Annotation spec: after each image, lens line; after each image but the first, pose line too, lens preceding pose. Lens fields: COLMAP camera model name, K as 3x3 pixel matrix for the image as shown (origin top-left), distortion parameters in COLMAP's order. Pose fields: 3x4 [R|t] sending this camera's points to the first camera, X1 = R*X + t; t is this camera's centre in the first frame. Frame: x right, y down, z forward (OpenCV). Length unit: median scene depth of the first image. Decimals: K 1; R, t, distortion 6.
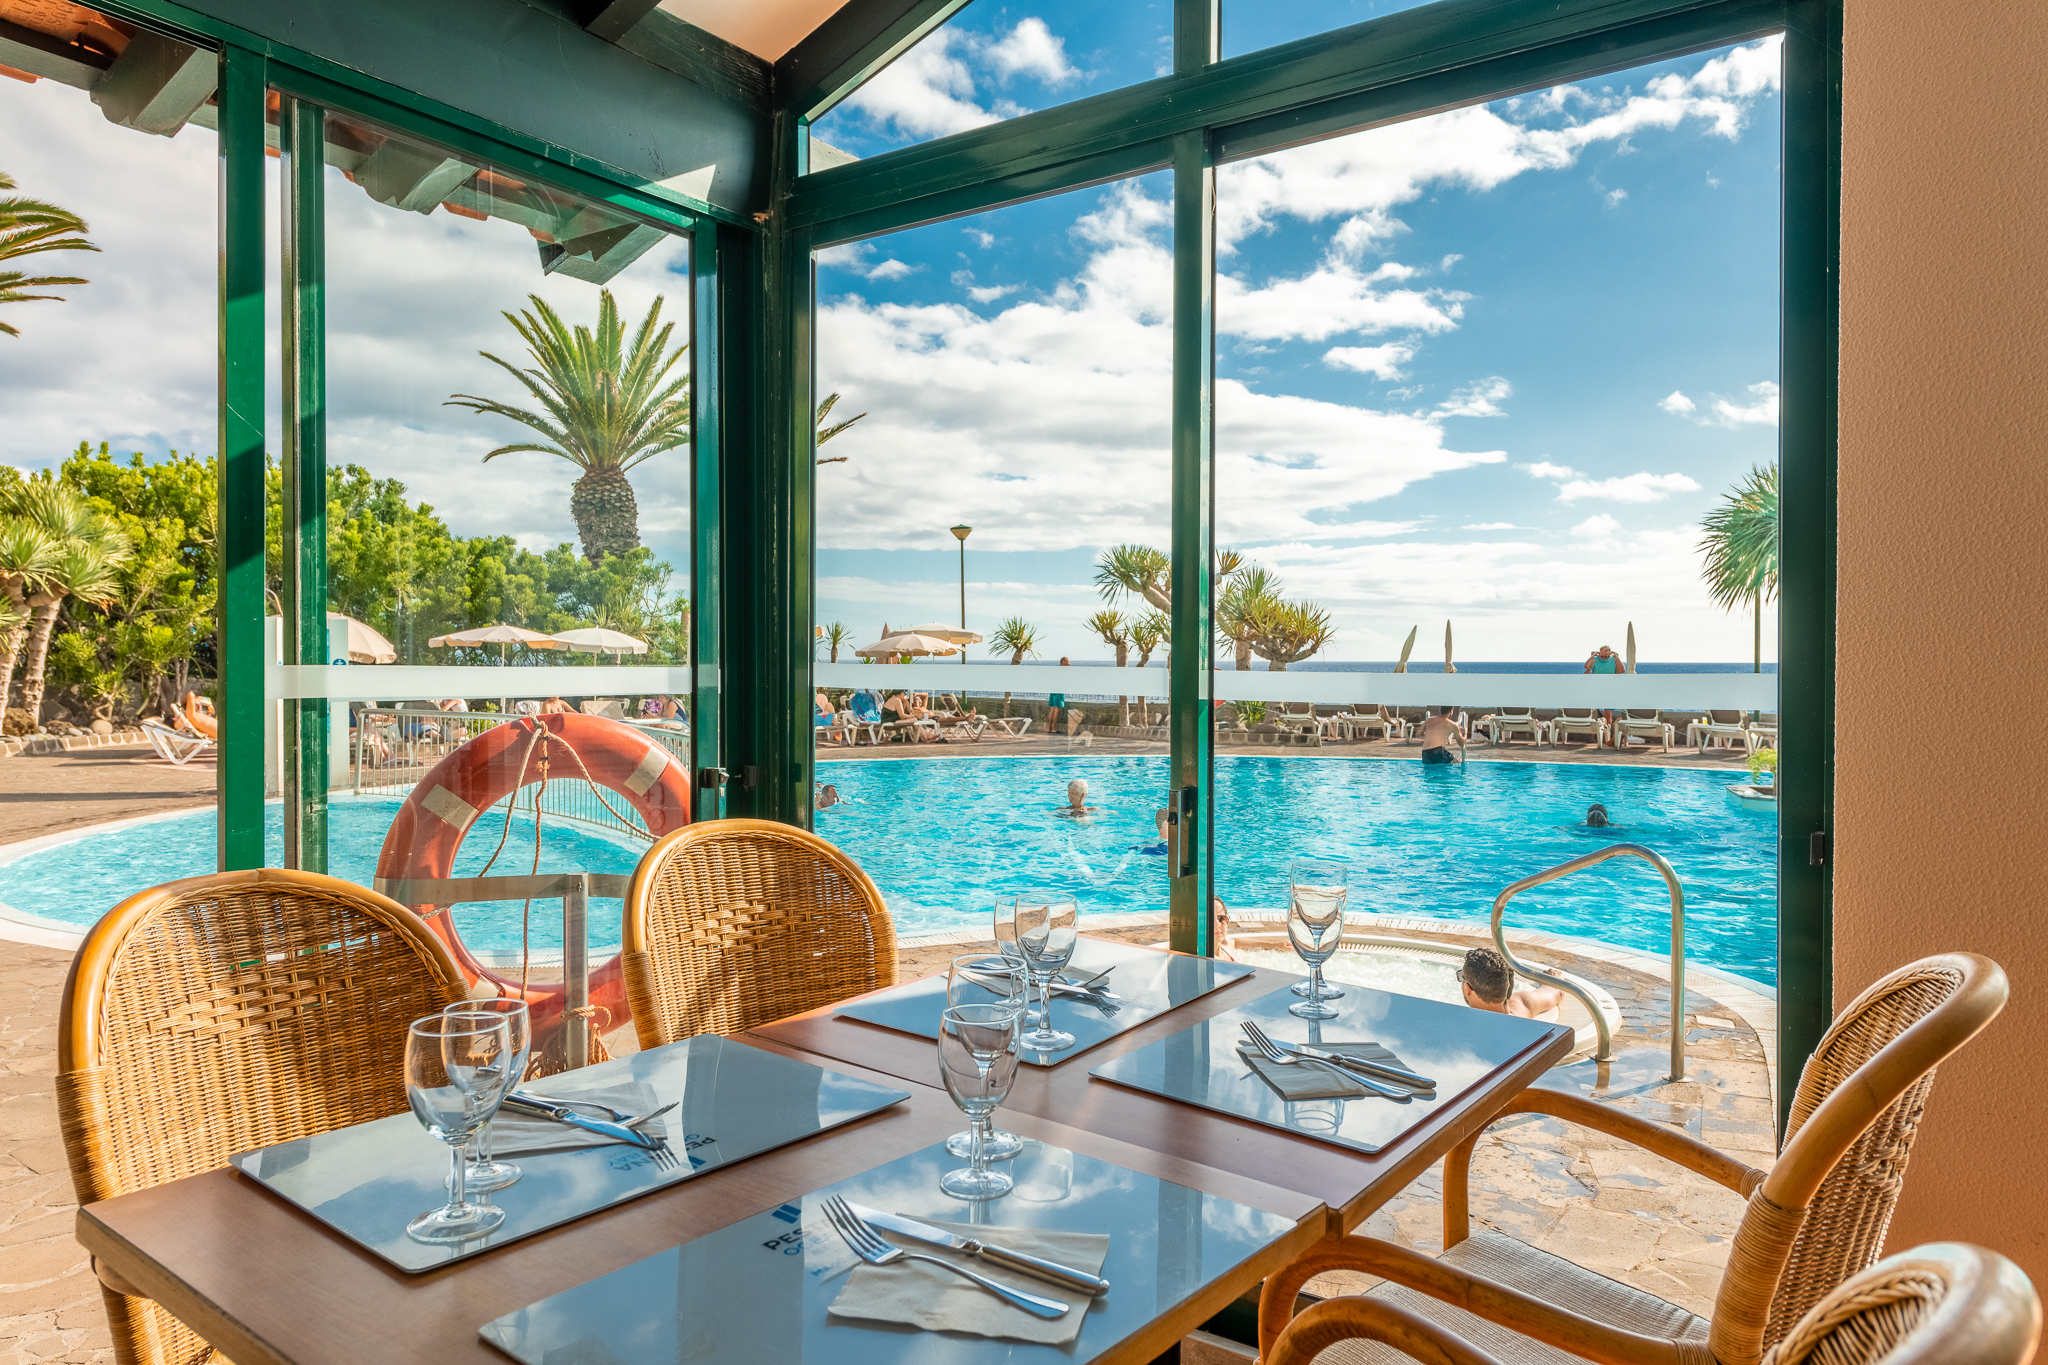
lens RADIAL K [[1333.5, 0, 1030.6], [0, 1333.5, 674.8], [0, 0, 1]] dist [0.006019, -0.002890]
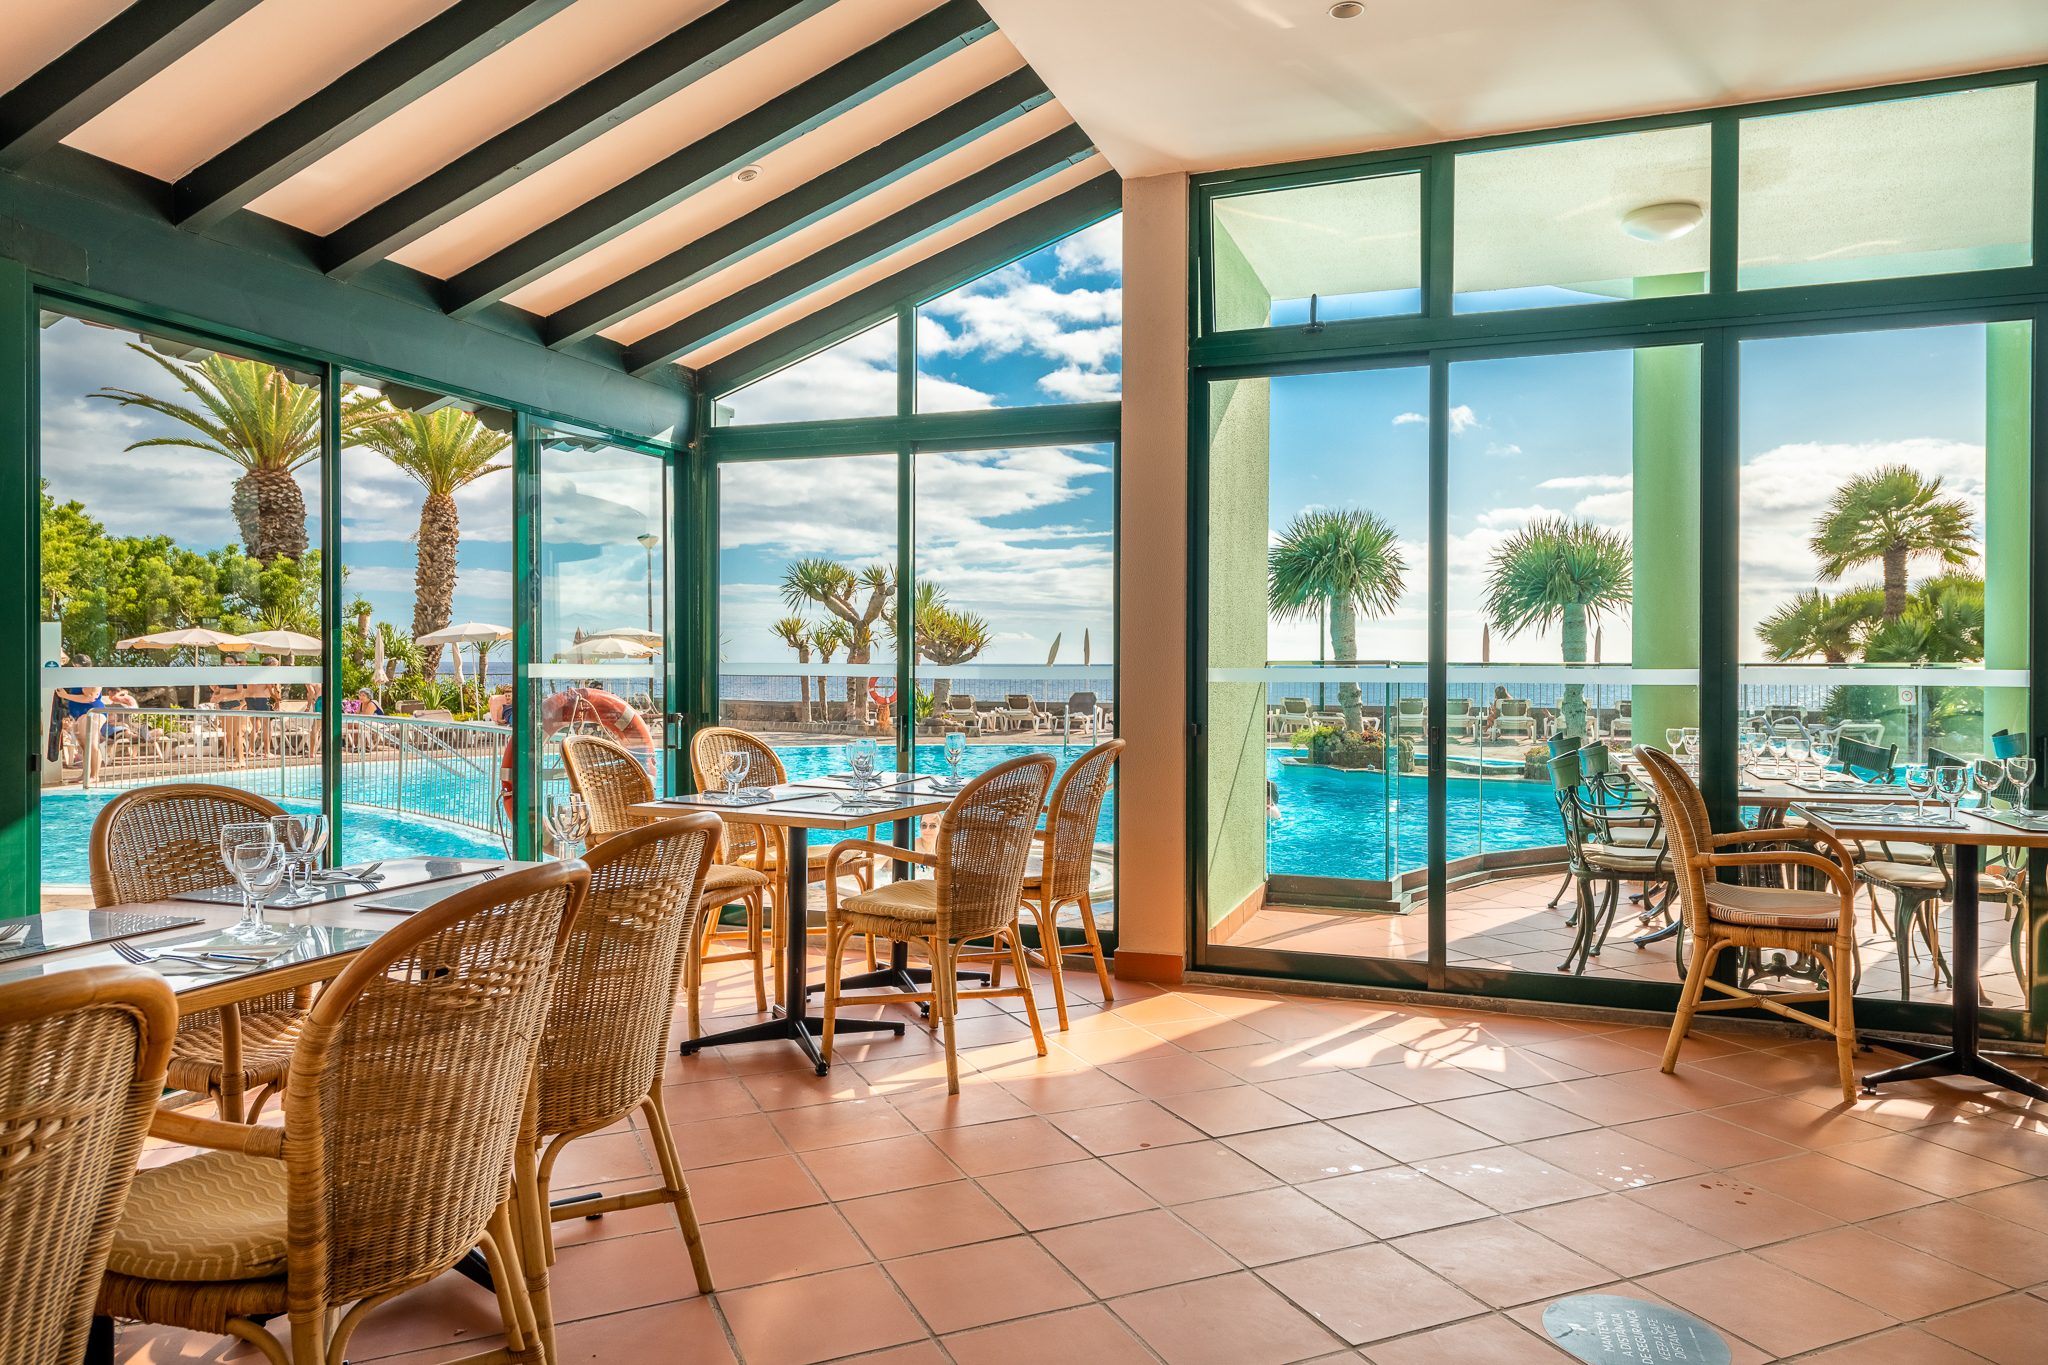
lens RADIAL K [[1355.4, 0, 1014.9], [0, 1355.4, 671.8], [0, 0, 1]] dist [0.047409, -0.032447]
pose [[0.972516, -0.002193, 0.232826, -0.025715], [0.003157, 0.999988, -0.003771, 0.001721], [-0.232815, 0.004403, 0.972511, -0.142331]]
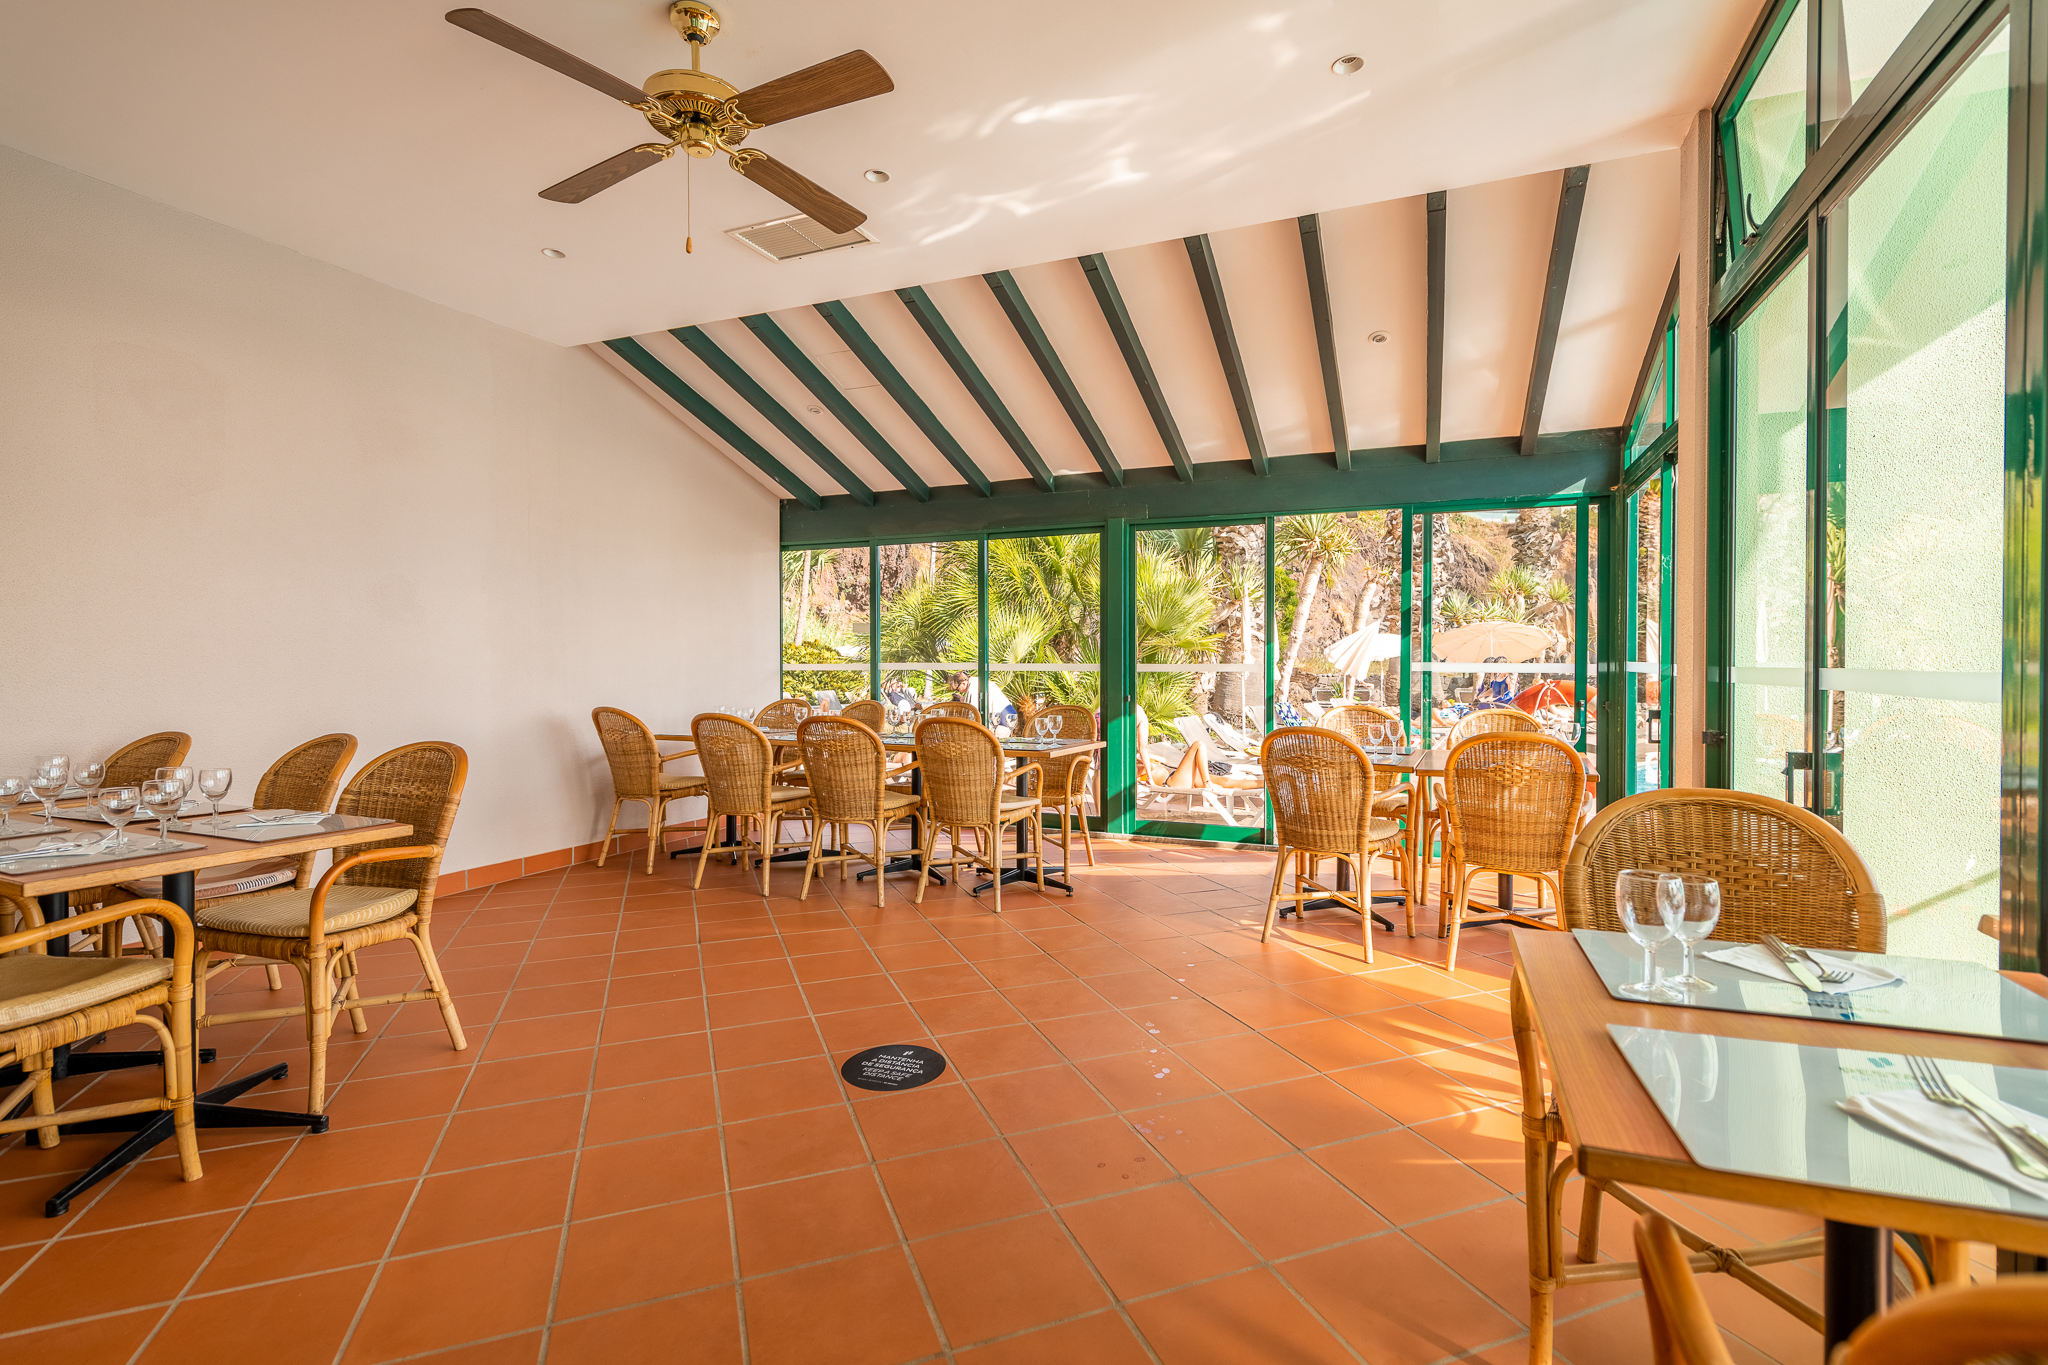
lens RADIAL K [[928.6, 0, 1030.0], [0, 928.6, 670.0], [0, 0, 1]] dist [0.011760, -0.005830]
pose [[0.178554, 0.007093, -0.983905, 0.169898], [-0.010022, 0.999935, 0.005390, 0.001077], [0.983879, 0.008898, 0.178614, -0.052774]]
